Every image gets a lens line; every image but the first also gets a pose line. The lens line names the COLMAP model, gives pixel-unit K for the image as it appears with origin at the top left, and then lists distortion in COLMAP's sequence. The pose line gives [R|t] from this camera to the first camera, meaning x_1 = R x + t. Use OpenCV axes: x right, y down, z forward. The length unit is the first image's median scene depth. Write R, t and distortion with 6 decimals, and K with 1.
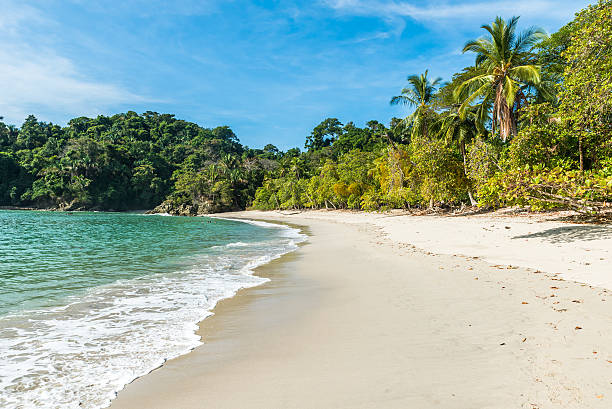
lens RADIAL K [[409.6, 0, 306.5], [0, 409.6, 208.8], [0, 0, 1]] dist [-0.003111, -0.000476]
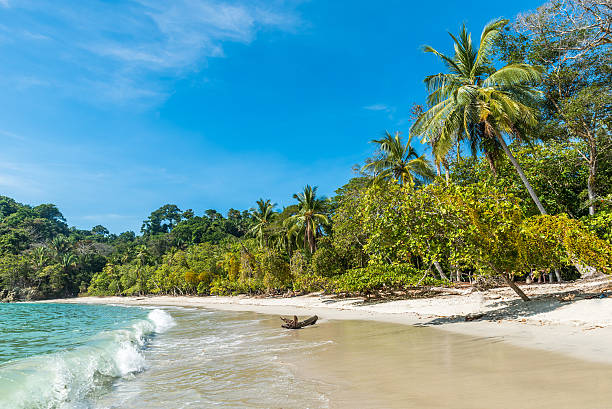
lens RADIAL K [[412.8, 0, 304.7], [0, 412.8, 206.9], [0, 0, 1]] dist [0.005694, -0.001489]
pose [[0.922158, 0.077507, 0.378970, -0.037754], [0.003550, 0.977983, -0.208656, 0.001503], [-0.386798, 0.193759, 0.901579, -0.104293]]
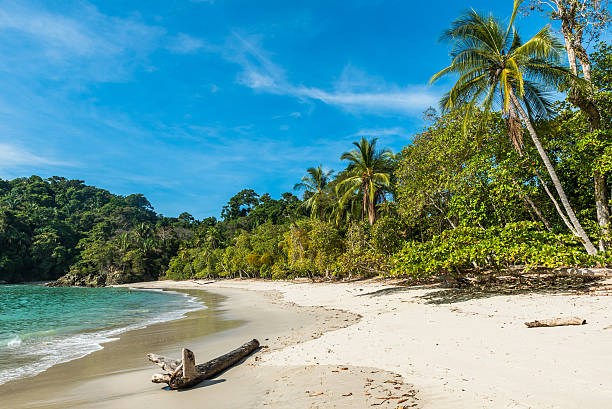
lens RADIAL K [[409.6, 0, 306.5], [0, 409.6, 208.8], [0, 0, 1]] dist [-0.003111, -0.000476]
pose [[0.979666, 0.022362, 0.199387, 0.000496], [0.010979, 0.986305, -0.164563, 0.000059], [-0.200336, 0.163406, 0.966004, -0.044291]]
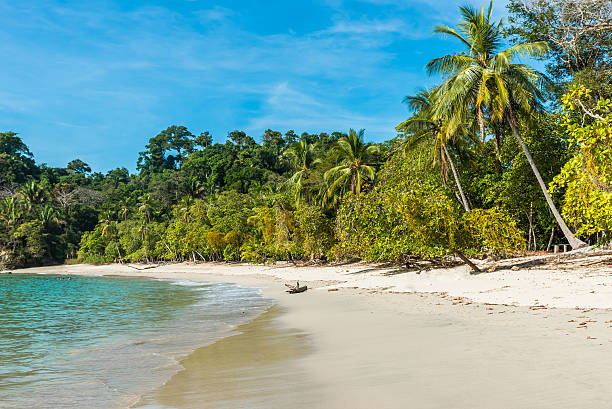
lens RADIAL K [[677.4, 0, 296.0], [0, 677.4, 204.2], [0, 0, 1]] dist [0.009882, -0.015552]
pose [[0.967489, 0.013596, 0.252546, -0.054137], [0.007446, 0.996590, -0.082177, -0.000396], [-0.252802, 0.081385, 0.964089, -0.204082]]
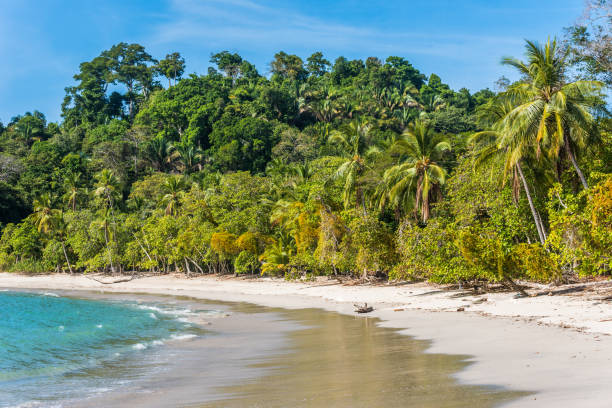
lens RADIAL K [[1239.3, 0, 306.0], [0, 1239.3, 204.0], [0, 0, 1]] dist [0.042681, 0.085152]
pose [[0.968975, 0.022722, 0.246113, -0.120488], [-0.010290, 0.998610, -0.051684, -0.004769], [-0.246945, 0.047548, 0.967862, -0.392191]]
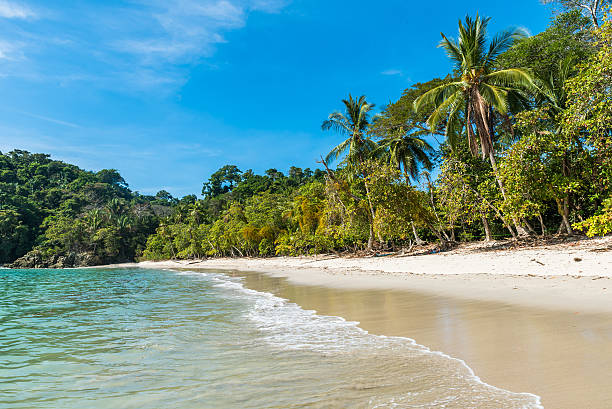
lens RADIAL K [[409.6, 0, 306.5], [0, 409.6, 208.8], [0, 0, 1]] dist [-0.003111, -0.000476]
pose [[0.968332, 0.007730, 0.249546, -0.010524], [0.022550, 0.992728, -0.118252, 0.003537], [-0.248646, 0.120134, 0.961116, 0.049728]]
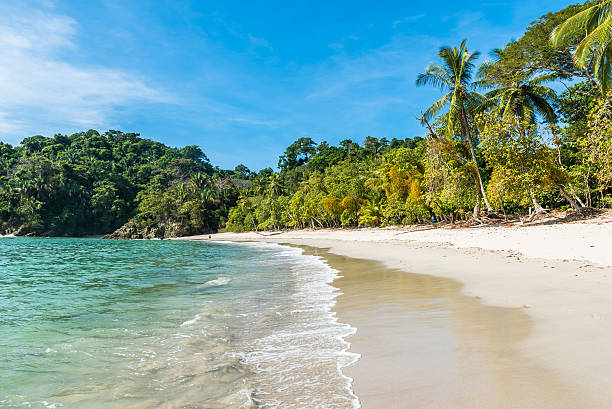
lens RADIAL K [[409.6, 0, 306.5], [0, 409.6, 208.8], [0, 0, 1]] dist [-0.003111, -0.000476]
pose [[0.997225, -0.014766, 0.072972, -0.015993], [0.018828, 0.998293, -0.055292, 0.004417], [-0.072031, 0.056513, 0.995800, 0.067685]]
